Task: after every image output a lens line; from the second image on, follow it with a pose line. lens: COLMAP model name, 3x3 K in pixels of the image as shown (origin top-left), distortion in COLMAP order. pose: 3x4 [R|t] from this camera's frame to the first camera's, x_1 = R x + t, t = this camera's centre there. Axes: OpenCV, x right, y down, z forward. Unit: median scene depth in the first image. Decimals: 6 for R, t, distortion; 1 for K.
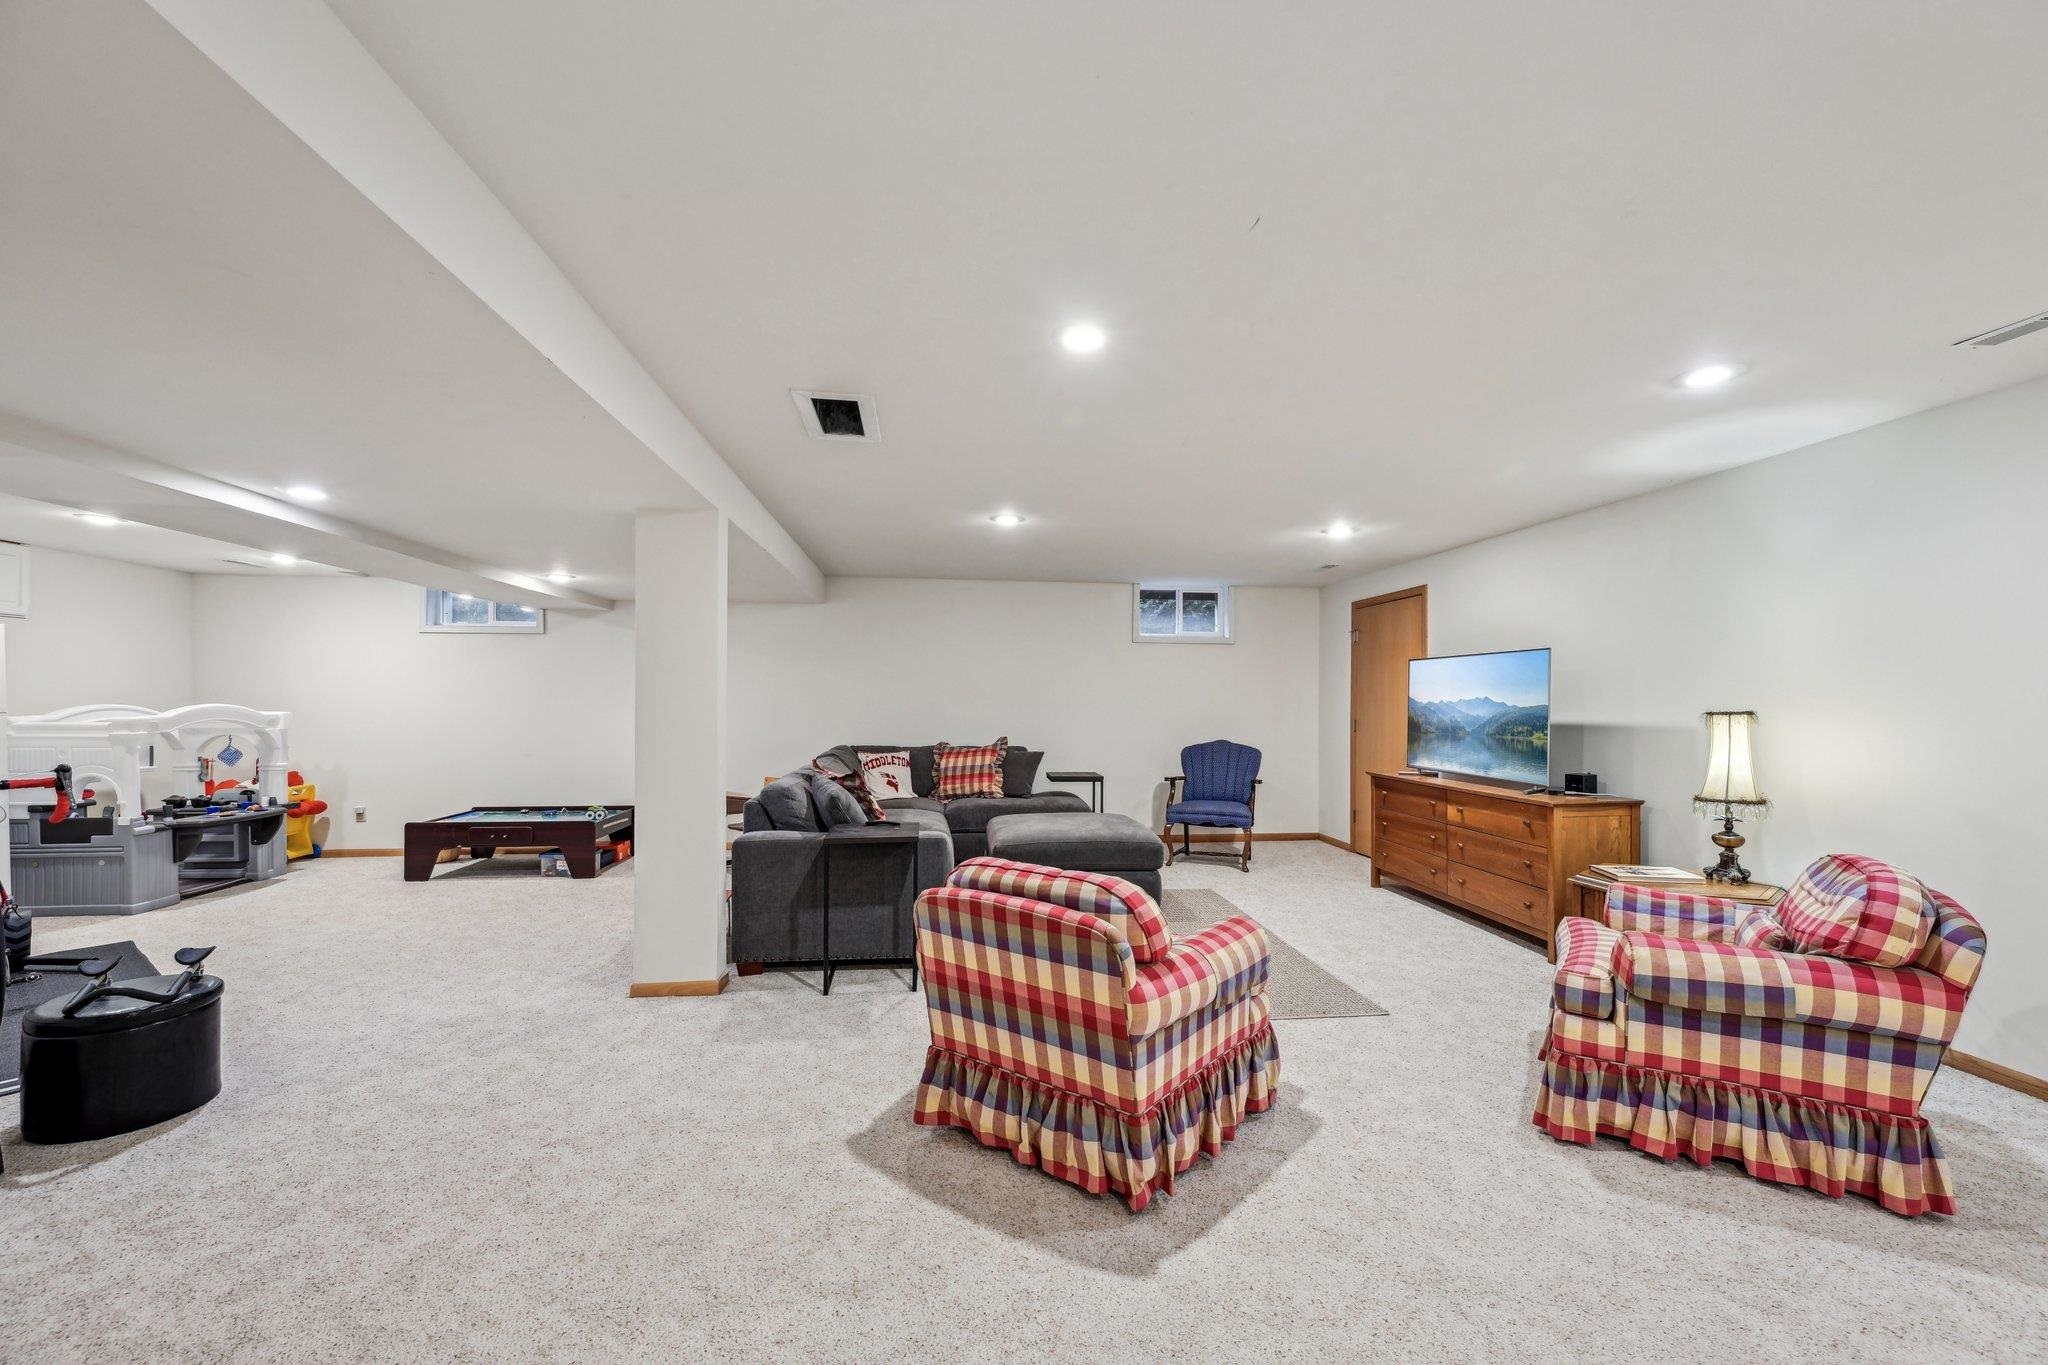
lens RADIAL K [[813.3, 0, 1035.0], [0, 813.3, 703.7], [0, 0, 1]] dist [-0.001077, 0.000059]
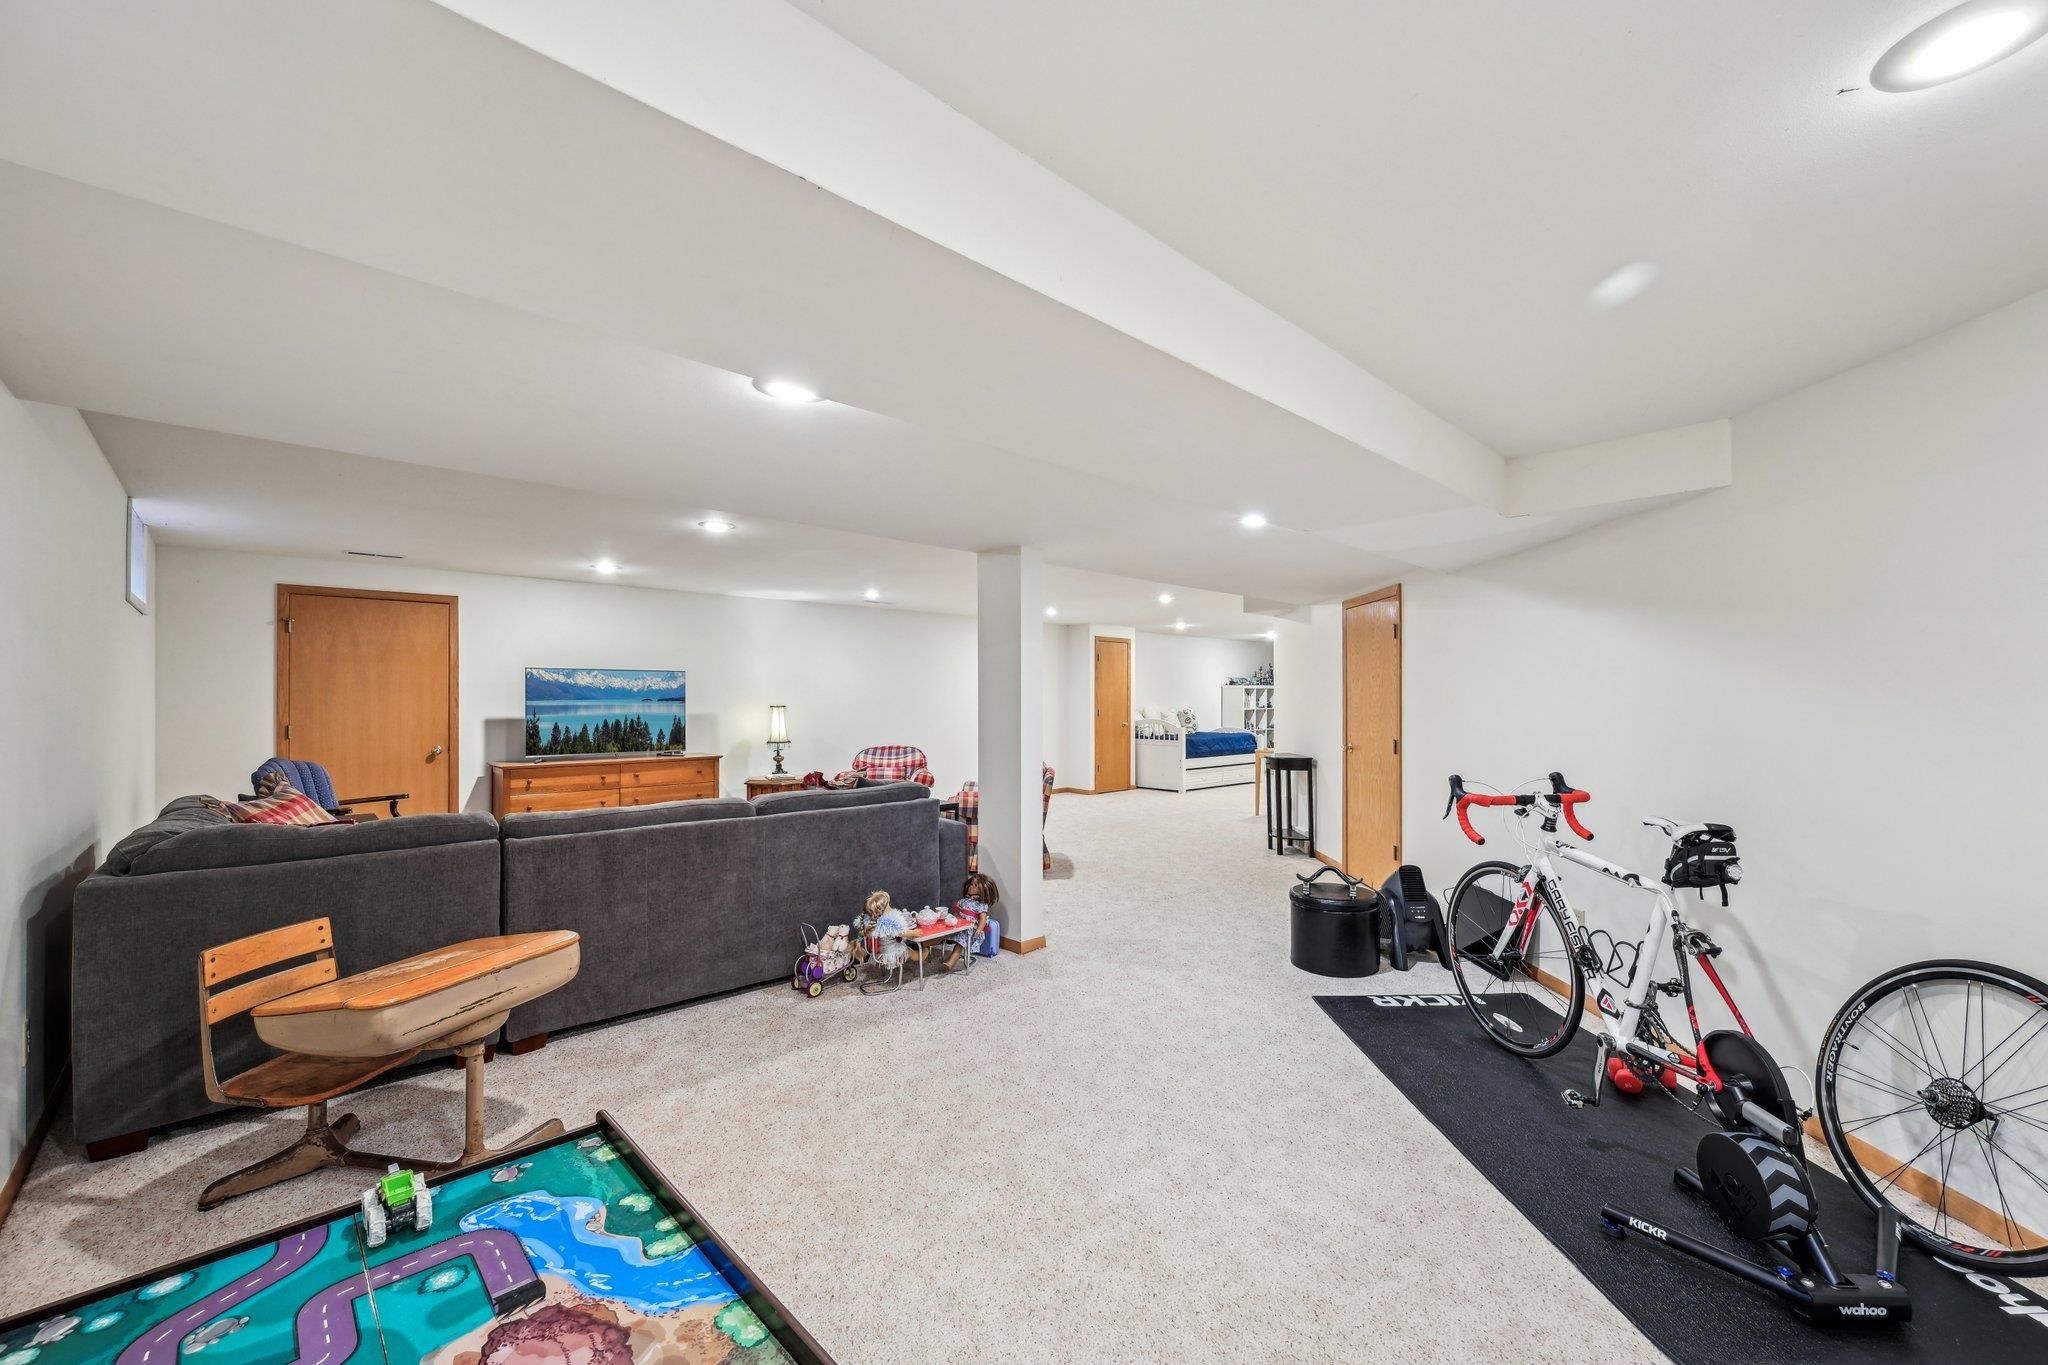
lens RADIAL K [[813.3, 0, 1035.0], [0, 813.3, 703.7], [0, 0, 1]] dist [-0.001077, 0.000059]
pose [[-0.600980, -0.007645, 0.799227, -0.943268], [0.001839, 0.999938, 0.010947, -0.013183], [-0.799262, 0.008049, -0.600929, 1.121465]]
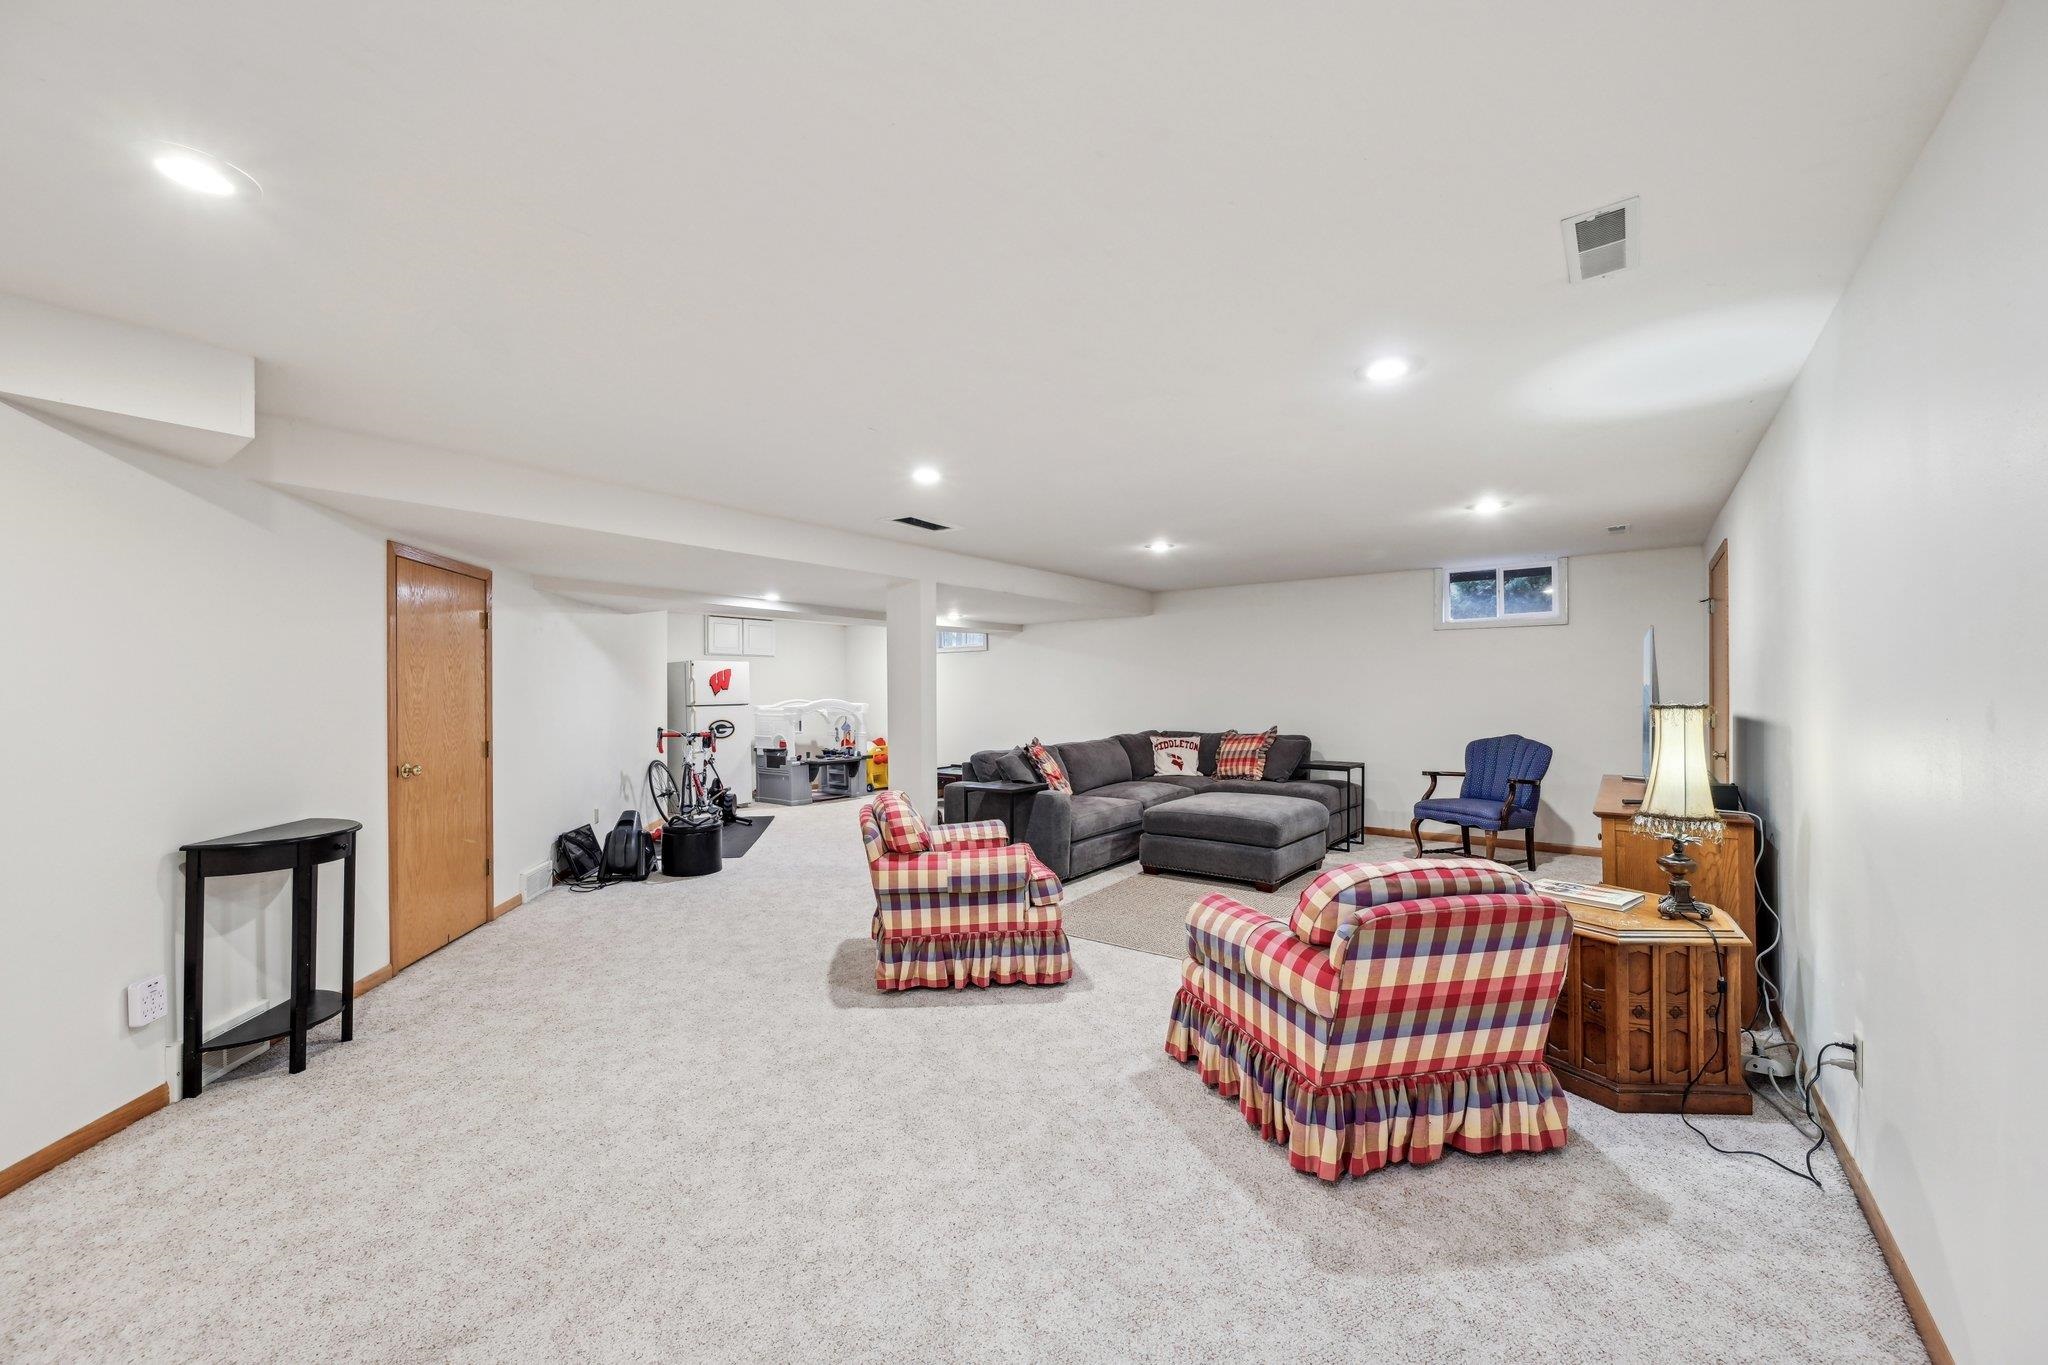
lens RADIAL K [[803.3, 0, 1032.4], [0, 803.3, 689.0], [0, 0, 1]] dist [-0.001157, -0.000337]
pose [[0.724528, -0.011532, -0.689149, 0.573094], [0.007374, 0.999932, -0.008979, -0.002445], [0.689206, 0.001424, 0.724564, -0.009915]]
